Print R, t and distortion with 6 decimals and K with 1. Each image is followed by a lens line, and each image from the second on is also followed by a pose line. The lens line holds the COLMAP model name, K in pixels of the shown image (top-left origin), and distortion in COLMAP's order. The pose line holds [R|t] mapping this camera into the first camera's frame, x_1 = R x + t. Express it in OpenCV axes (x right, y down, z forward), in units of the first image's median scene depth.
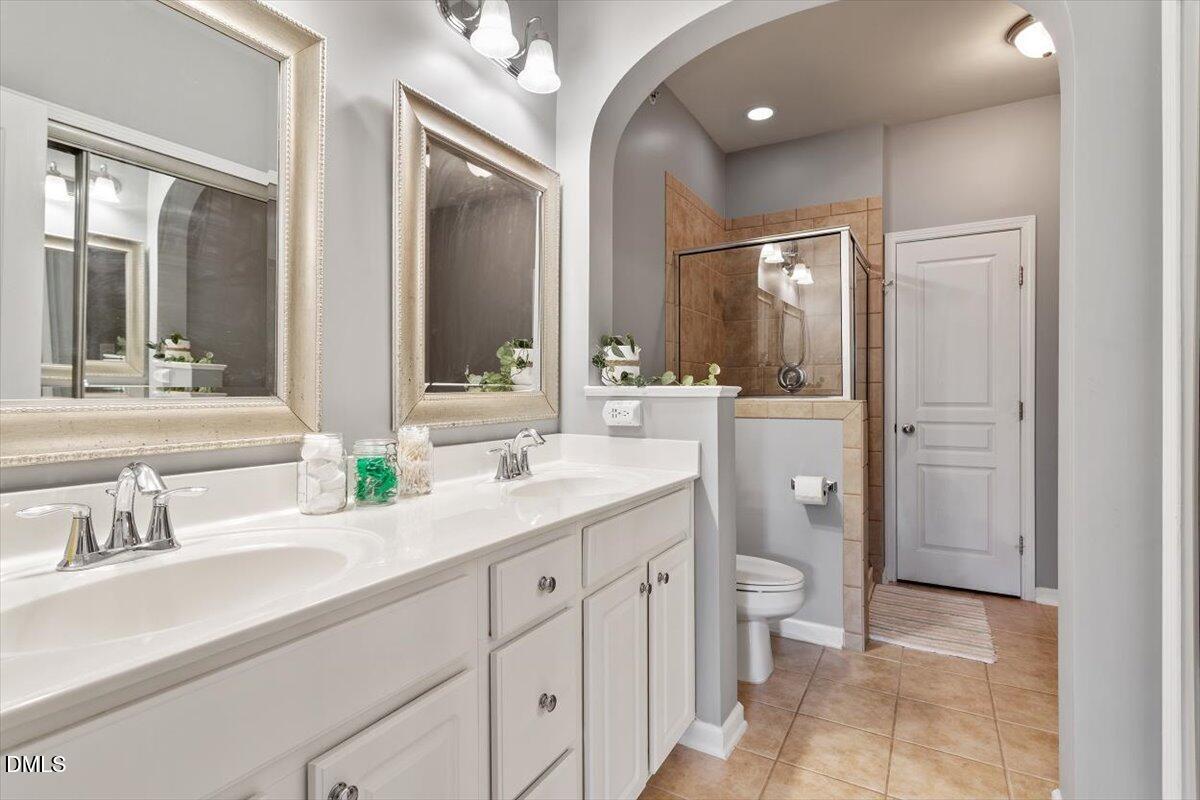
lens RADIAL K [[580.3, 0, 594.4], [0, 580.3, 393.8], [0, 0, 1]] dist [0.004315, 0.001015]
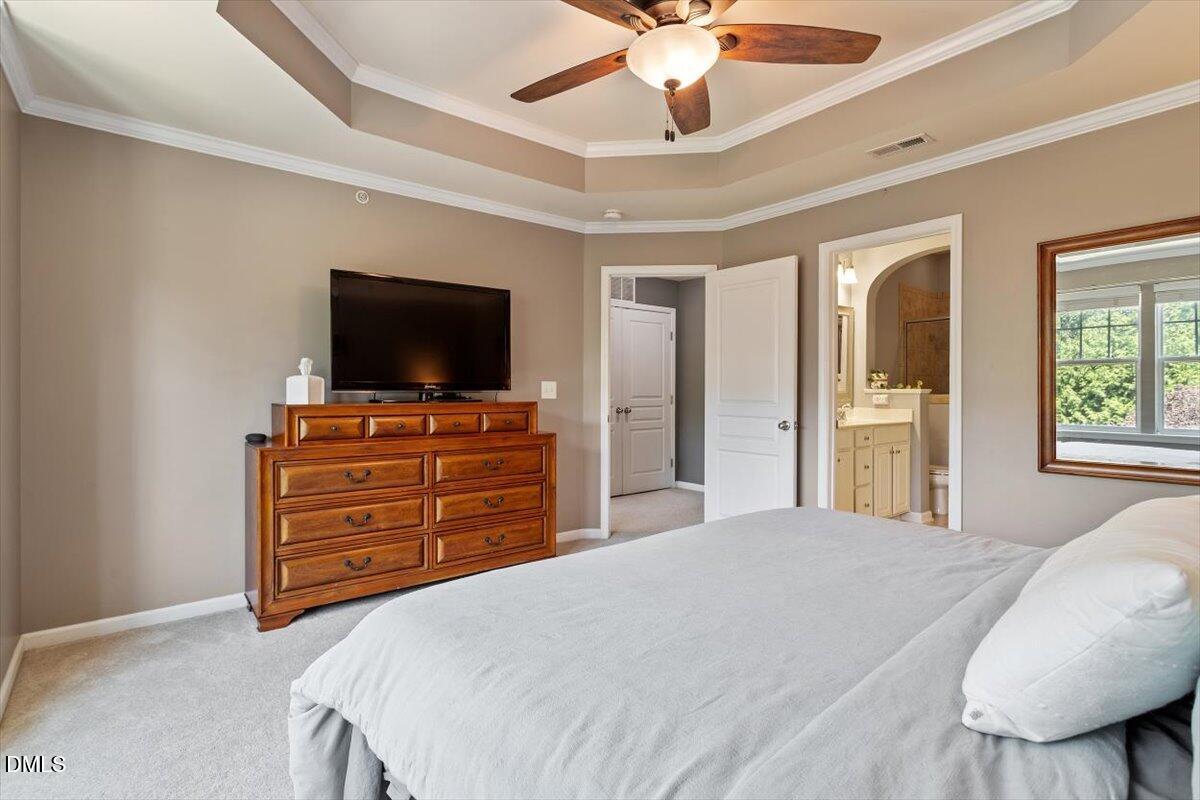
lens RADIAL K [[580.3, 0, 593.4], [0, 580.3, 392.8], [0, 0, 1]] dist [0.004315, 0.001015]
pose [[0.935767, 0.004408, -0.352592, -0.320437], [-0.003026, 0.999985, 0.004469, -0.005681], [0.352606, -0.003115, 0.935767, -2.556528]]
